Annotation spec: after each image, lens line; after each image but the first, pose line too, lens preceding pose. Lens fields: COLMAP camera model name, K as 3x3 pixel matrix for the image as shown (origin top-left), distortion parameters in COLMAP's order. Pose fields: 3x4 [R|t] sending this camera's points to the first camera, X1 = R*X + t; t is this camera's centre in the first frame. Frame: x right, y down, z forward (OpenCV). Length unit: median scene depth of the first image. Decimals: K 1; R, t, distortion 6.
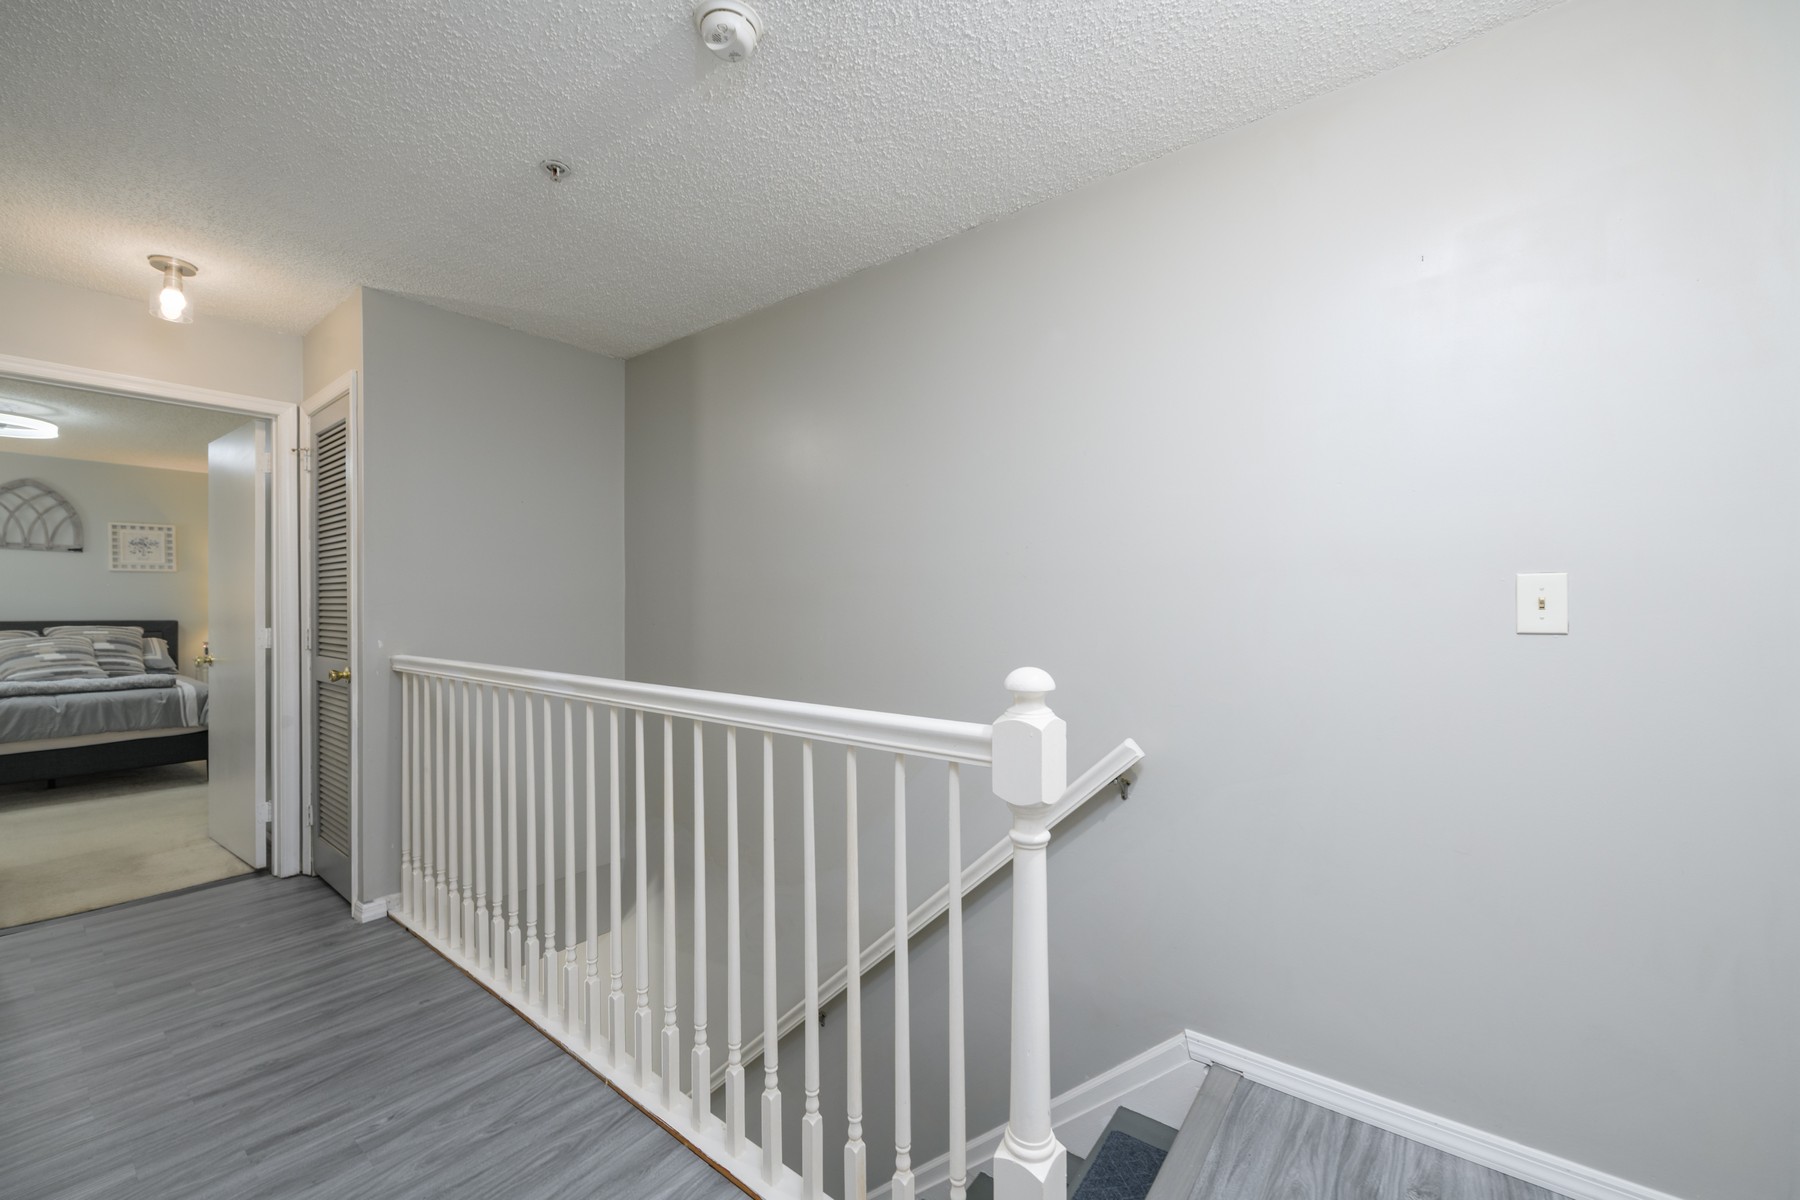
lens RADIAL K [[716.3, 0, 904.8], [0, 716.3, 605.6], [0, 0, 1]] dist [-0.000118, -0.003252]
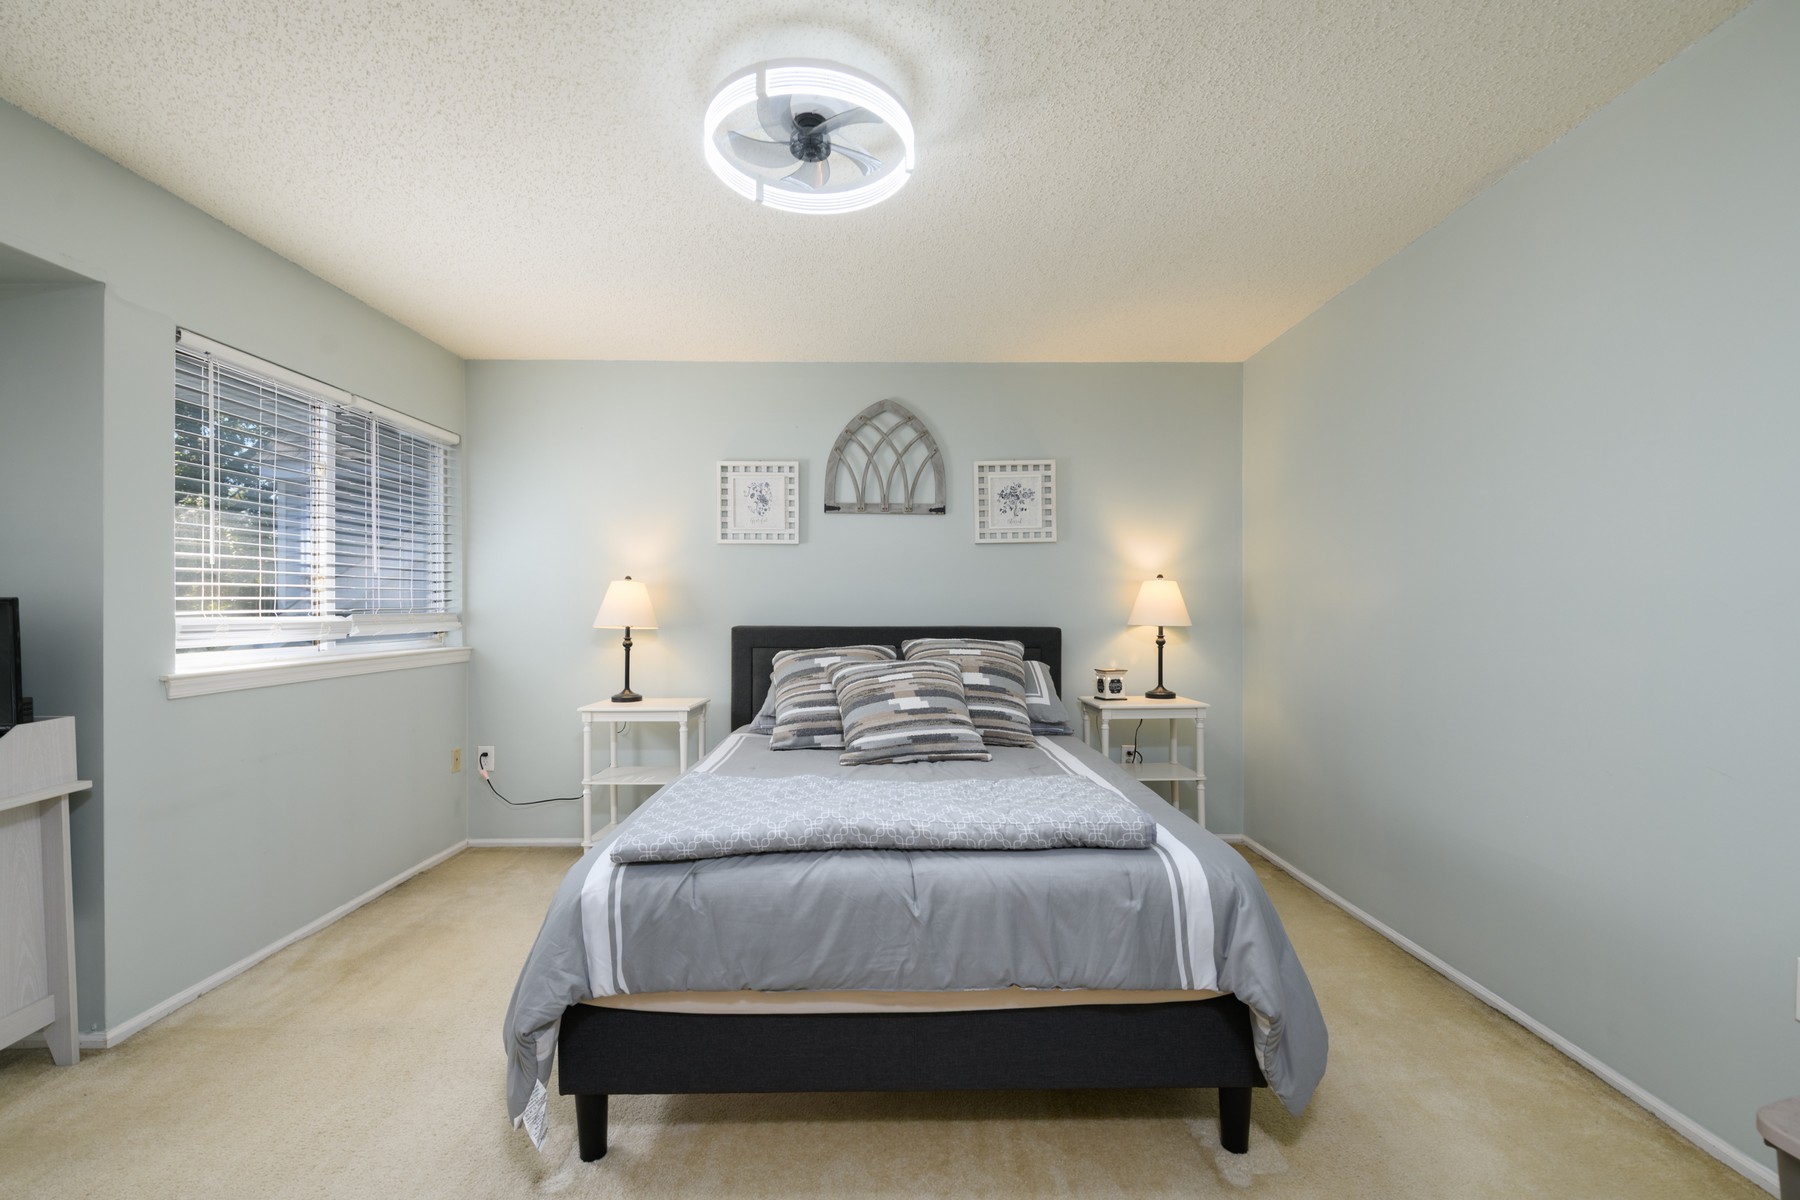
lens RADIAL K [[765.1, 0, 881.7], [0, 765.1, 614.2], [0, 0, 1]] dist [-0.001466, -0.000994]
pose [[0.604186, 0.012762, -0.796741, -0.663652], [0.001989, 0.999844, 0.017523, -0.000970], [0.796841, -0.012172, 0.604067, 0.559234]]
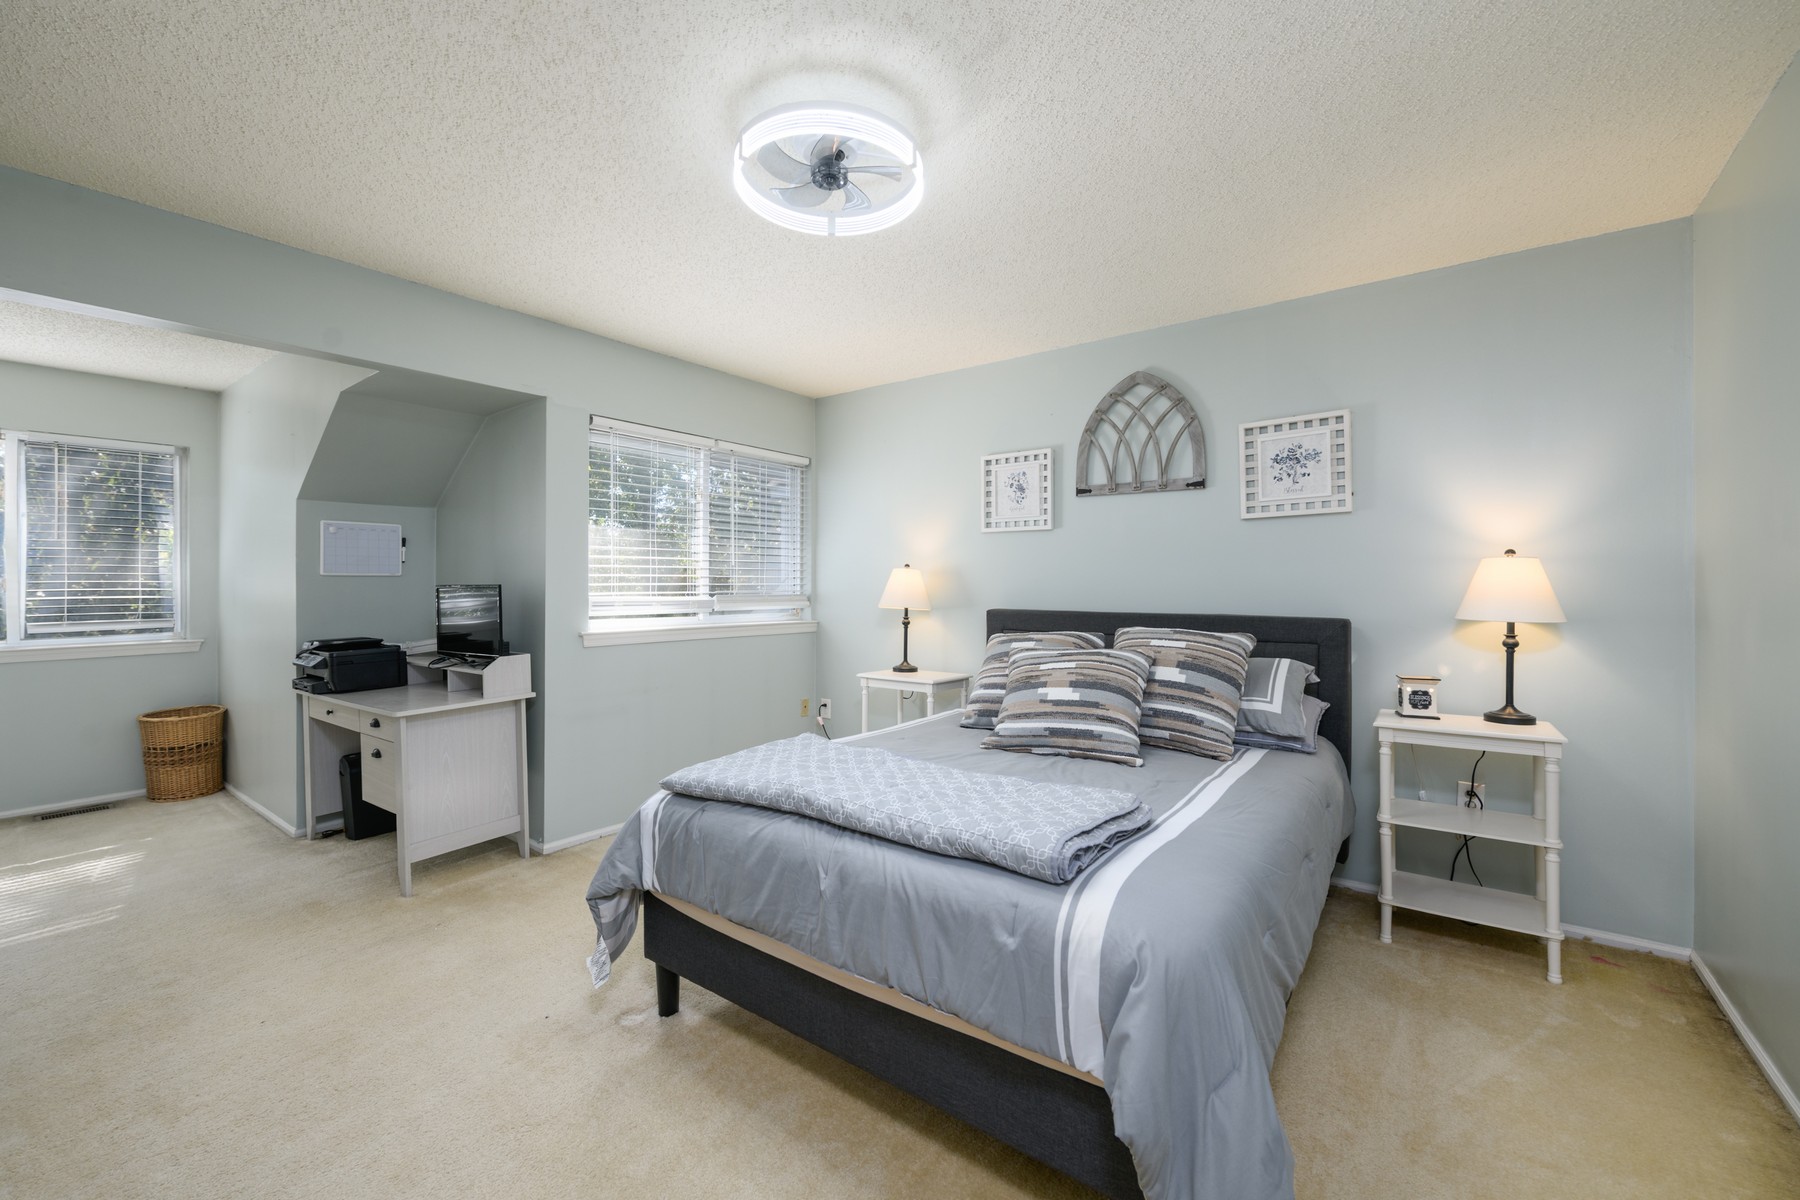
lens RADIAL K [[716.3, 0, 880.4], [0, 716.3, 591.8], [0, 0, 1]] dist [-0.000118, -0.003252]
pose [[-0.004676, 0.010856, -0.999930, -0.606753], [0.003160, 0.999936, 0.010841, -0.002711], [0.999984, -0.003109, -0.004710, 0.752859]]
